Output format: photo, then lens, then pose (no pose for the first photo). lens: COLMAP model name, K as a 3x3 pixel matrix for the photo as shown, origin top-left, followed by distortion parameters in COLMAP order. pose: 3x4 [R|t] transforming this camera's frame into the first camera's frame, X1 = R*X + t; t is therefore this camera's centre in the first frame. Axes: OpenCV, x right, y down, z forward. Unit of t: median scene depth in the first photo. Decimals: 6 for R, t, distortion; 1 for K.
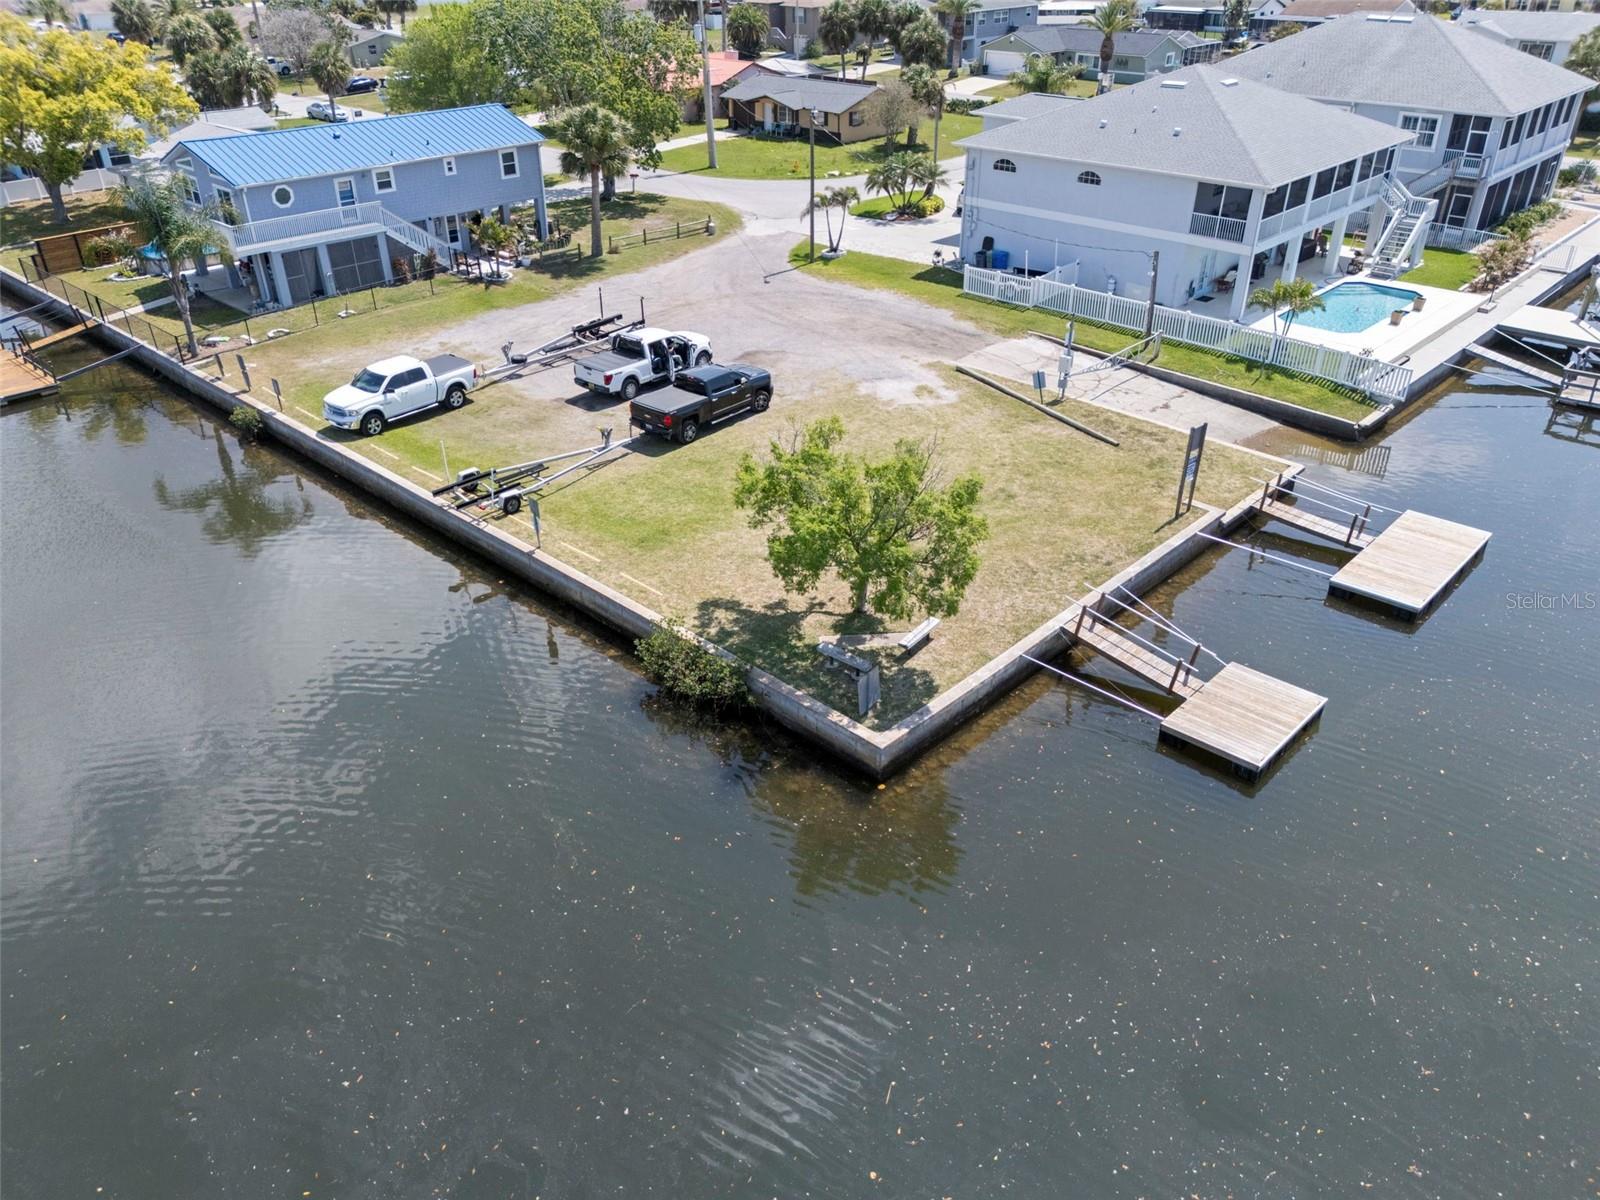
lens RADIAL K [[1188.4, 0, 789.3], [0, 1188.4, 599.5], [0, 0, 1]] dist [0.083736, -0.102113]
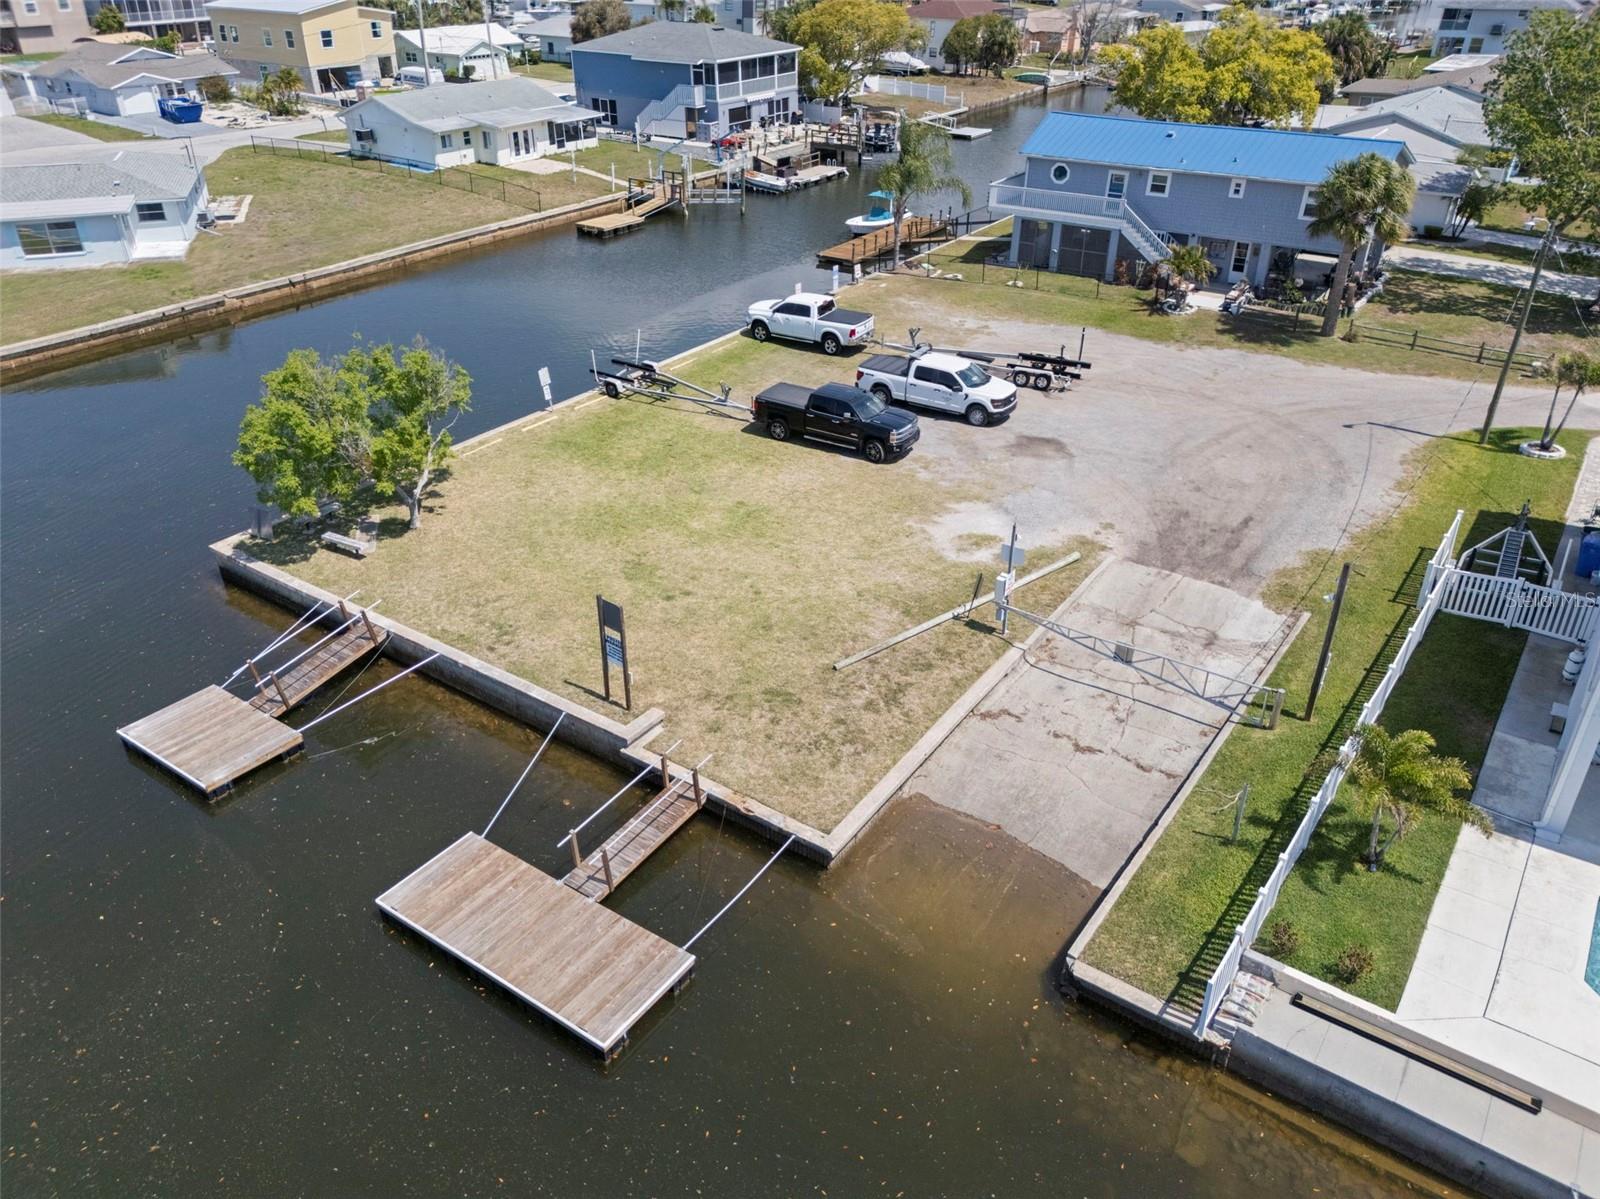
lens RADIAL K [[1188.4, 0, 789.3], [0, 1188.4, 599.0], [0, 0, 1]] dist [0.083736, -0.102113]
pose [[0.136742, 0.500215, -0.855036, 0.659579], [-0.492223, 0.783357, 0.379563, -0.321749], [0.859662, 0.368966, 0.353335, 0.544742]]
